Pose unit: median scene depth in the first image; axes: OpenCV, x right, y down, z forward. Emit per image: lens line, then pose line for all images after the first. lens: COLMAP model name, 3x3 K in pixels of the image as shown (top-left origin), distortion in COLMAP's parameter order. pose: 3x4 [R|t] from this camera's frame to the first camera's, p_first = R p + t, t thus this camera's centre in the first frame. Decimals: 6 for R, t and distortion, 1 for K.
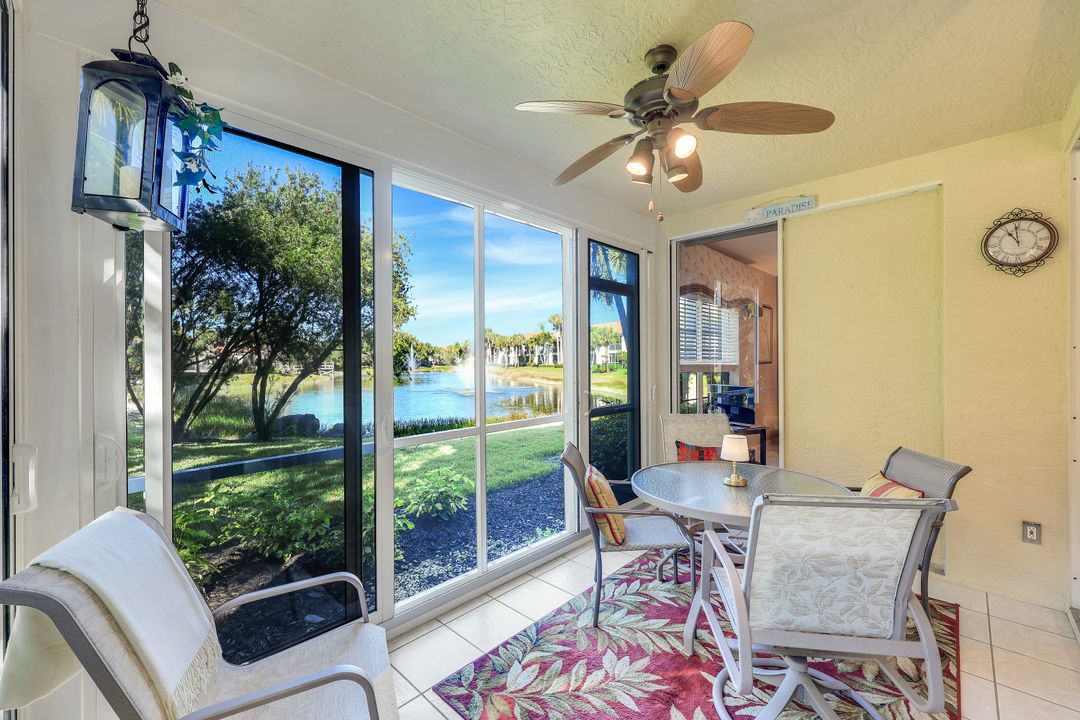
lens RADIAL K [[441.6, 0, 537.4], [0, 441.6, 359.1], [0, 0, 1]] dist [-0.000104, 0.000486]
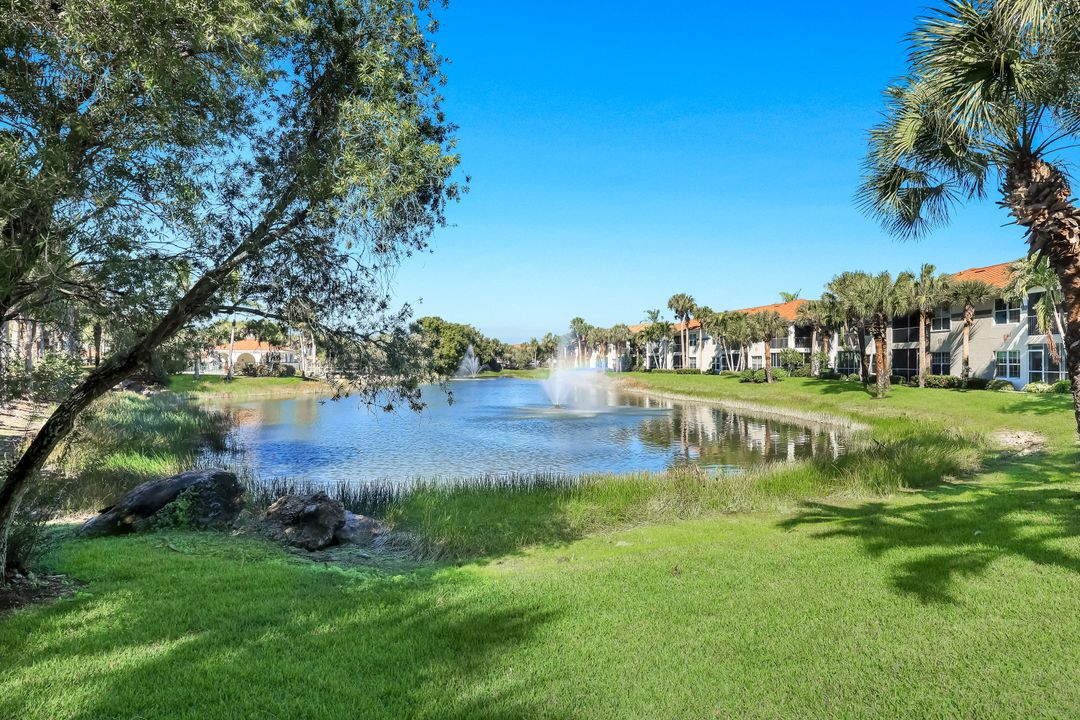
lens RADIAL K [[441.6, 0, 537.4], [0, 441.6, 359.1], [0, 0, 1]] dist [-0.000104, 0.000486]
pose [[0.984239, 0.005034, -0.176772, -0.049441], [-0.005695, 0.999979, -0.003235, -0.000654], [0.176752, 0.004191, 0.984246, 0.298208]]
